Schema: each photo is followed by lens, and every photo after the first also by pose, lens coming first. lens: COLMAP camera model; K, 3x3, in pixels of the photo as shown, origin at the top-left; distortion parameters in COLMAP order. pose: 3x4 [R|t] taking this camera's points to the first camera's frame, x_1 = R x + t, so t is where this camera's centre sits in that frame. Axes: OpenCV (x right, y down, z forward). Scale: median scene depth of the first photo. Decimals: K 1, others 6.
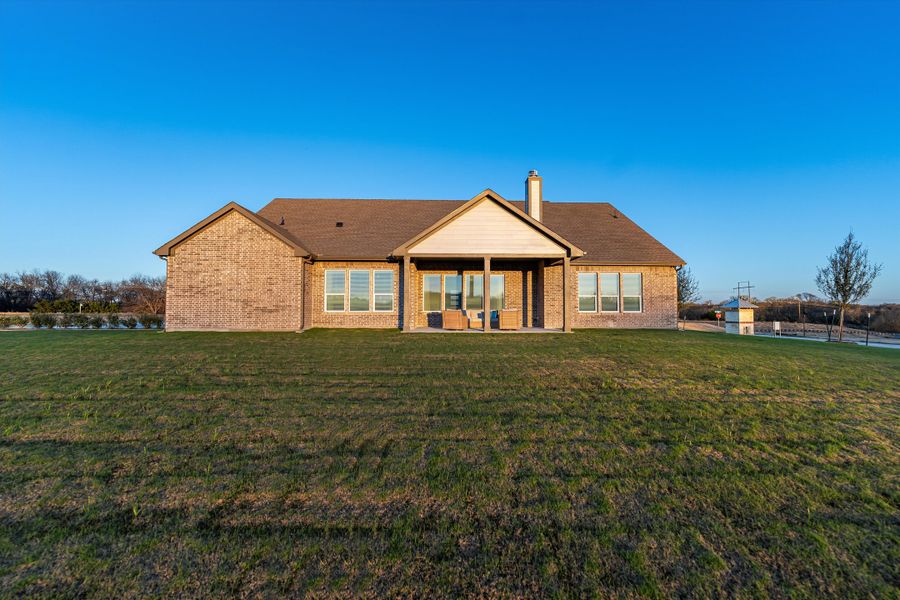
lens RADIAL K [[366.0, 0, 452.1], [0, 366.0, 300.4], [0, 0, 1]] dist [-0.000767, -0.000159]
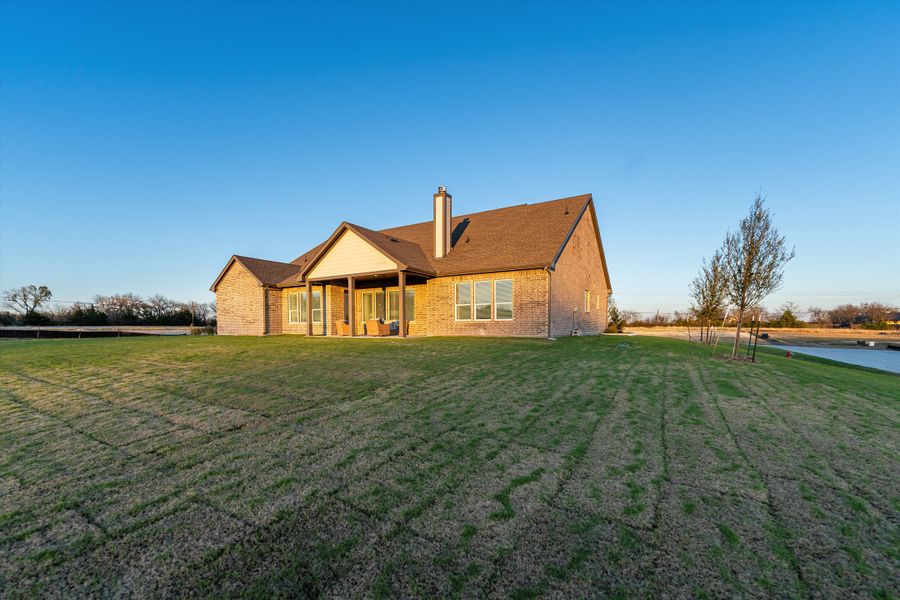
lens RADIAL K [[373.5, 0, 448.3], [0, 373.5, 314.0], [0, 0, 1]] dist [-0.001287, -0.000132]
pose [[0.842086, -0.021786, -0.538903, 1.030269], [0.030890, 0.999492, 0.007861, 0.005373], [0.538458, -0.023266, 0.842331, 0.111865]]
